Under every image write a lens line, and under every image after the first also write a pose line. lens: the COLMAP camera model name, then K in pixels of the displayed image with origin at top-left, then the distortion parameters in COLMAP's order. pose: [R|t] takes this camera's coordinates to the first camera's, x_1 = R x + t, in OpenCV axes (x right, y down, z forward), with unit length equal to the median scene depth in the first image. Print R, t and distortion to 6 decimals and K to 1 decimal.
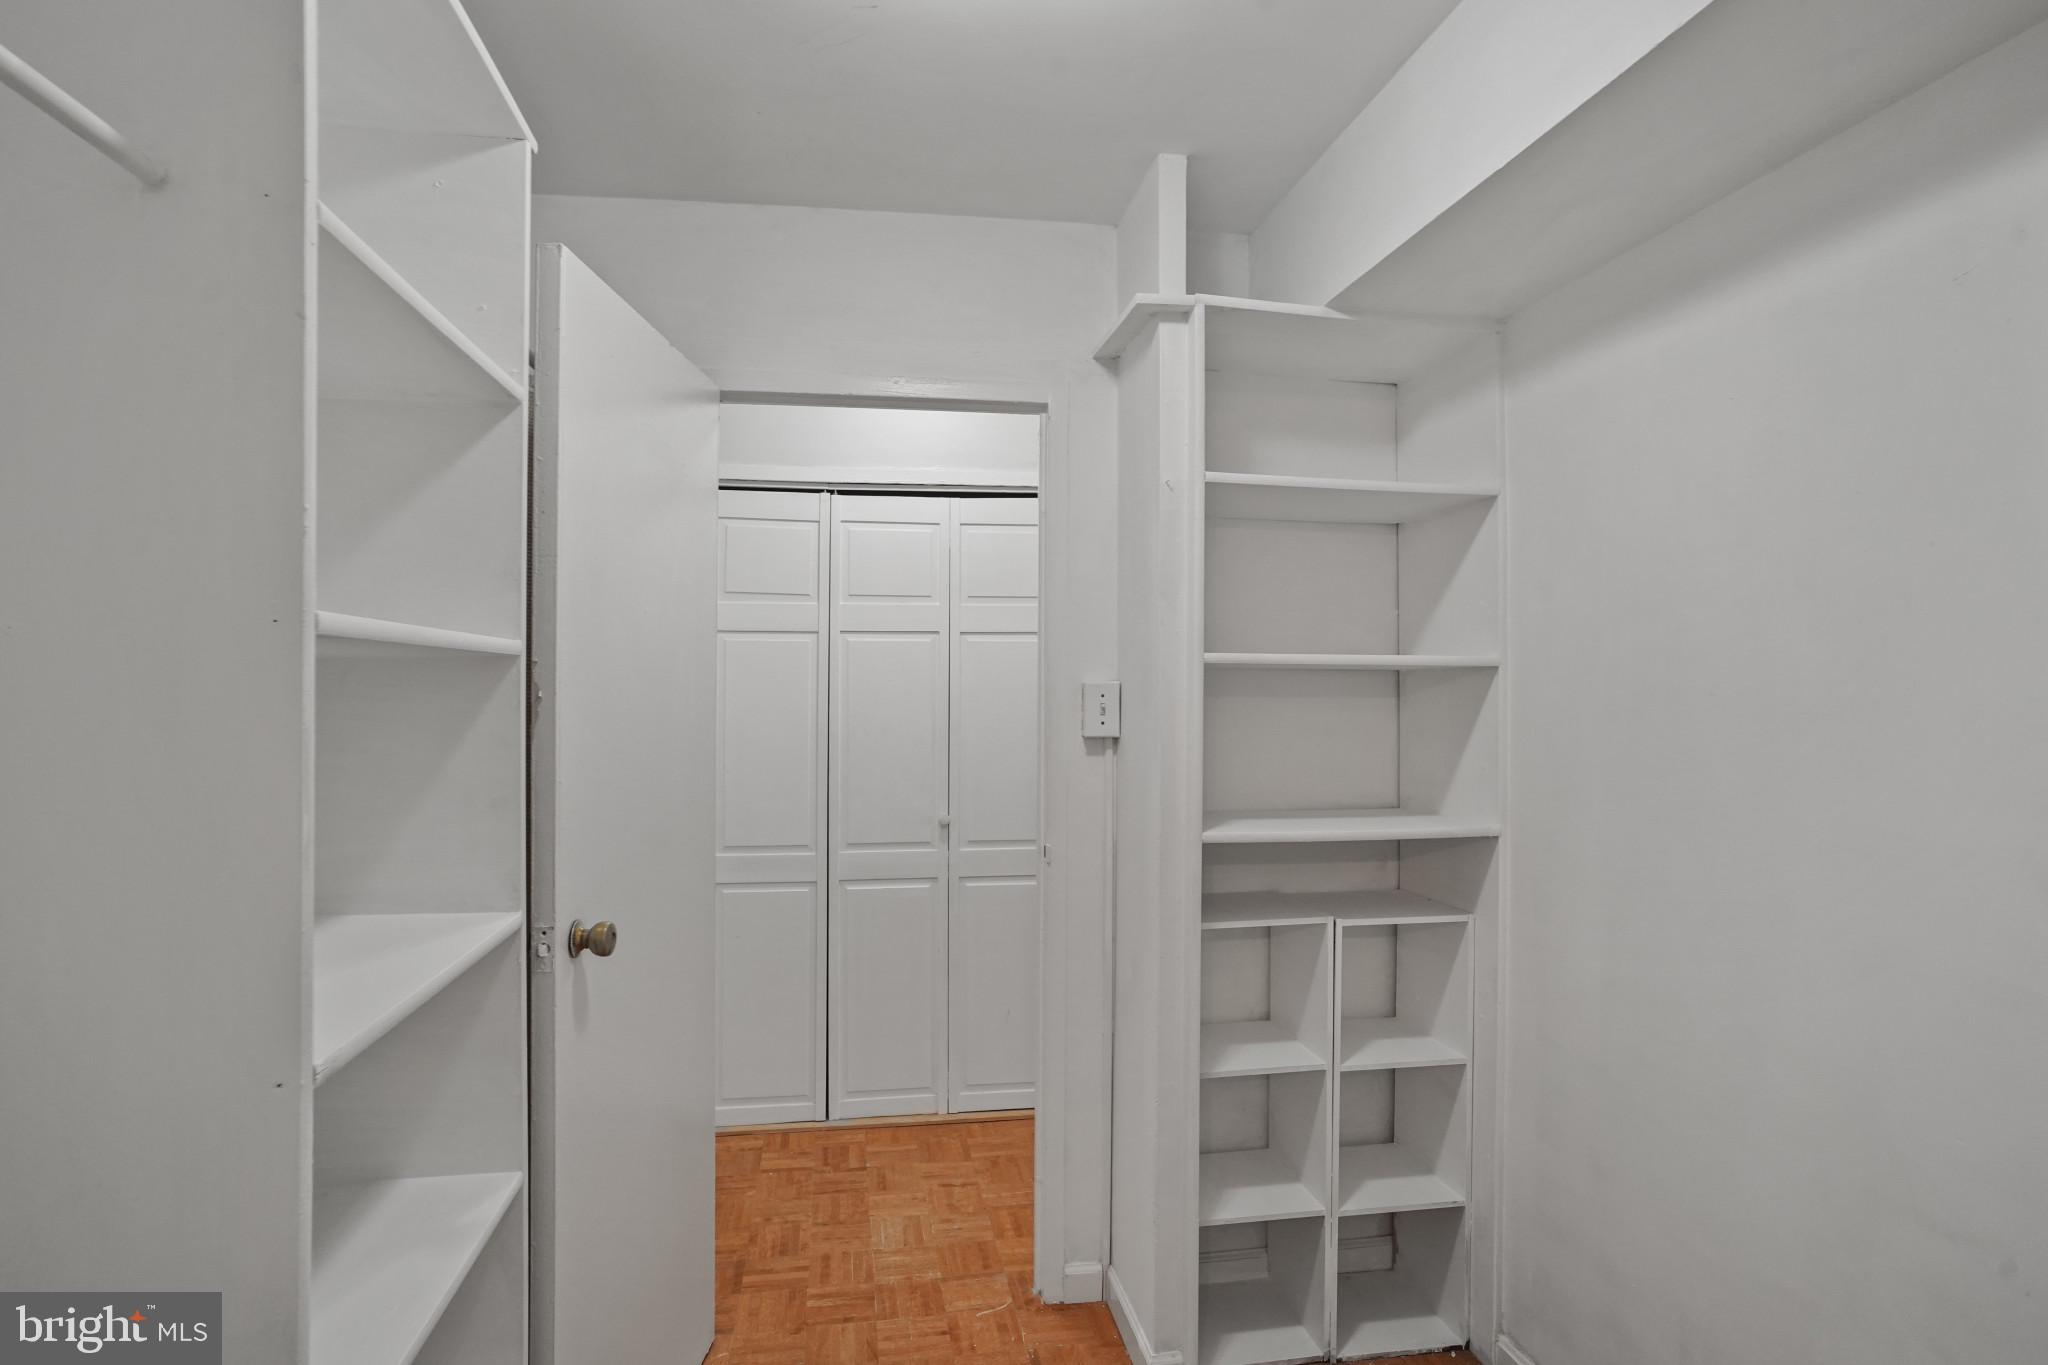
lens RADIAL K [[1073.7, 0, 1026.8], [0, 1073.7, 703.5], [0, 0, 1]] dist [-0.080275, 0.056502]
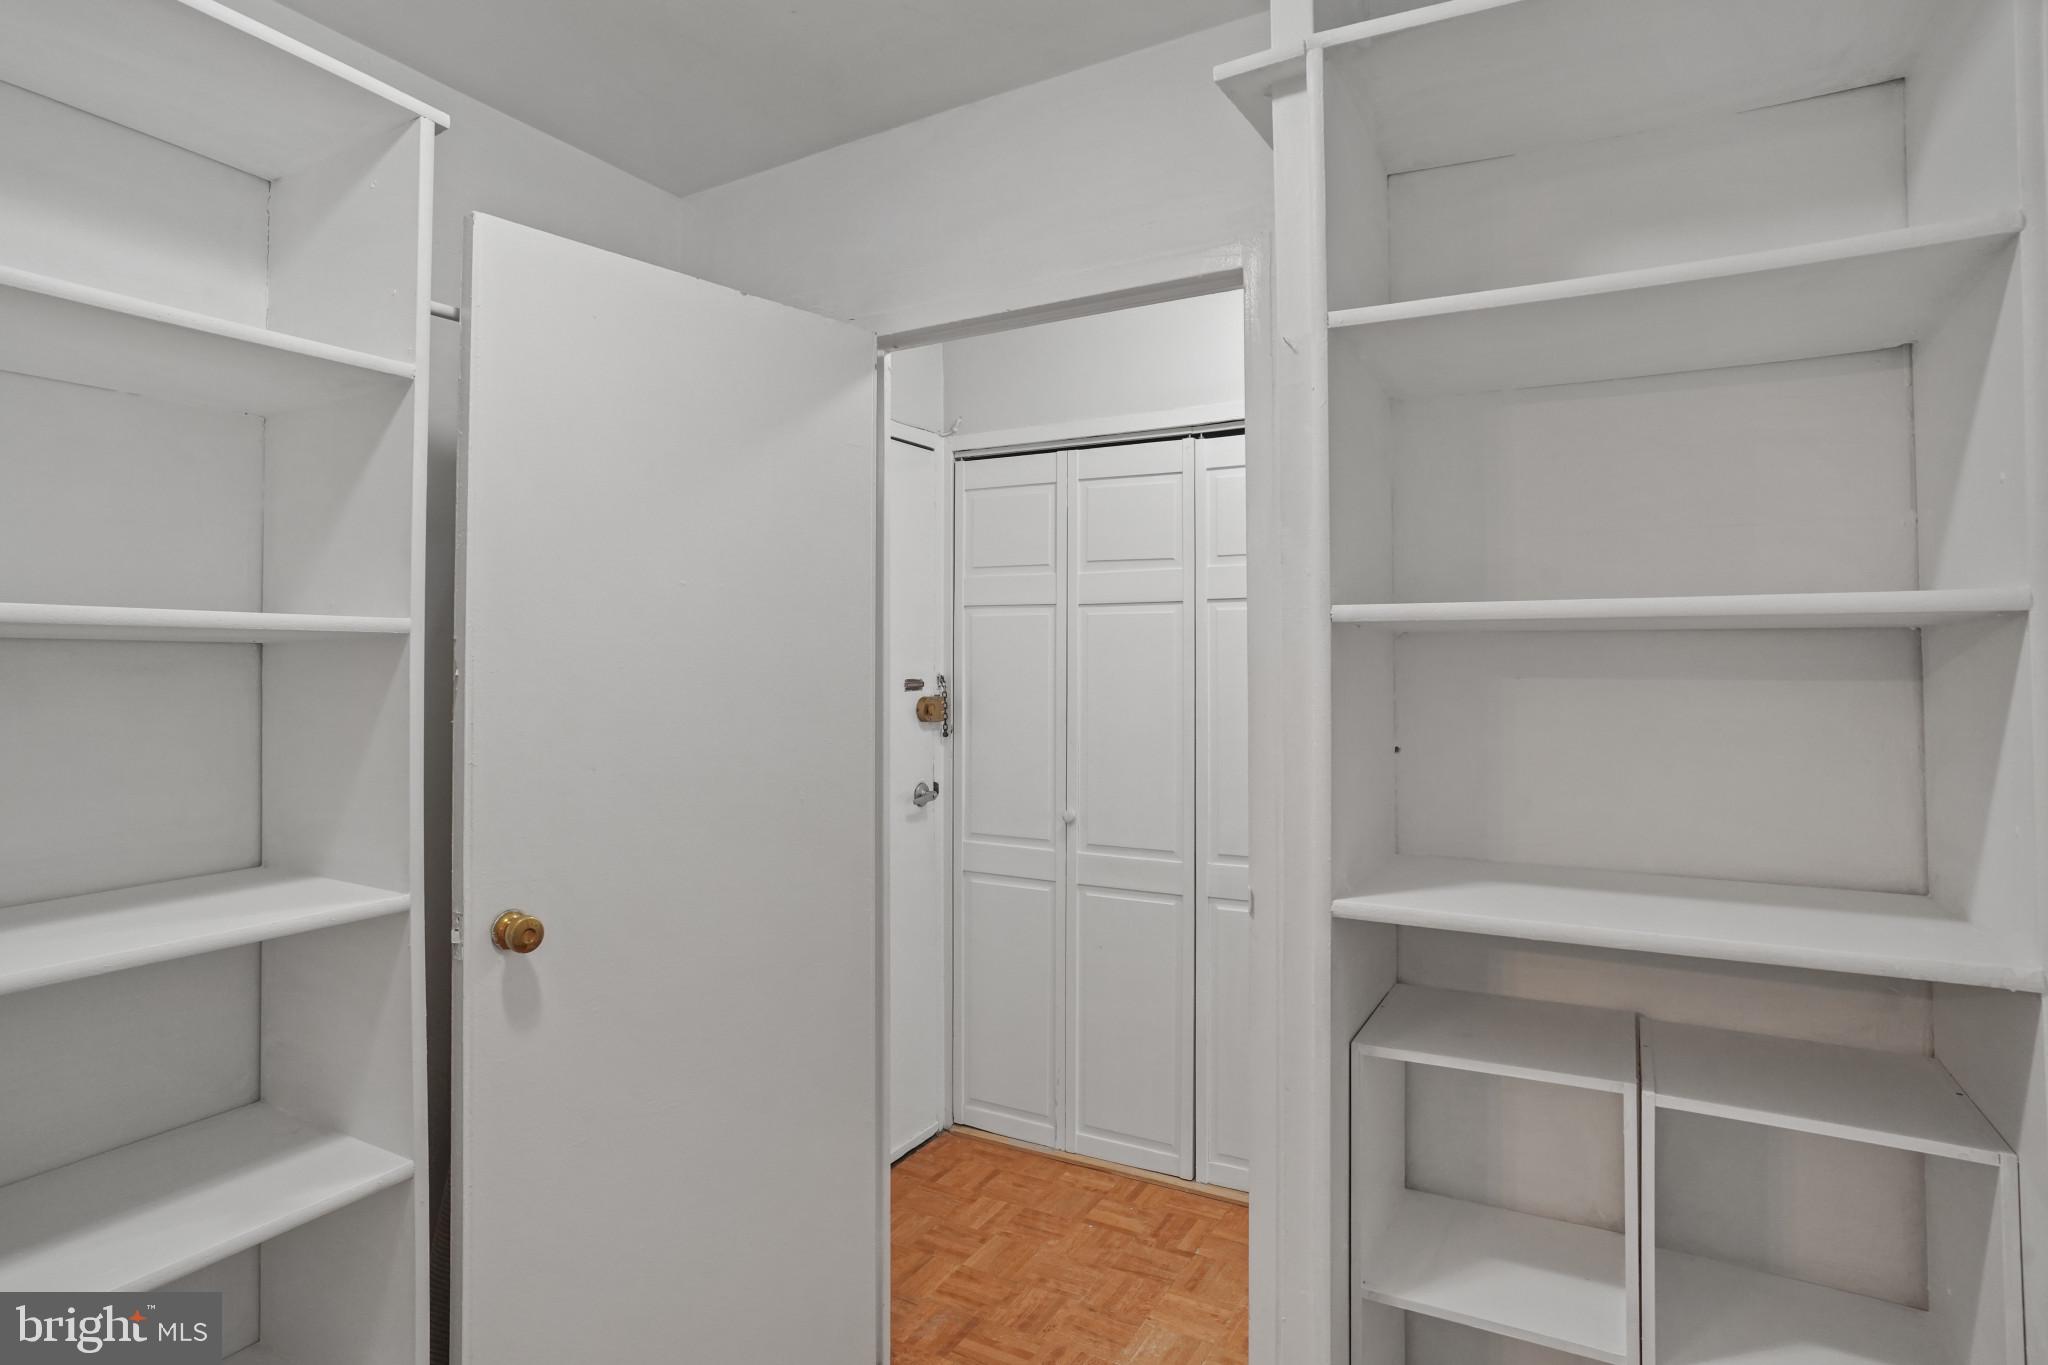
lens RADIAL K [[1098.0, 0, 1021.0], [0, 1098.0, 666.0], [0, 0, 1]] dist [-0.041649, 0.022976]
pose [[0.770063, -0.007566, -0.637923, 0.303411], [-0.001408, 0.999907, -0.013559, -0.004267], [0.637966, 0.011339, 0.769981, 0.282202]]
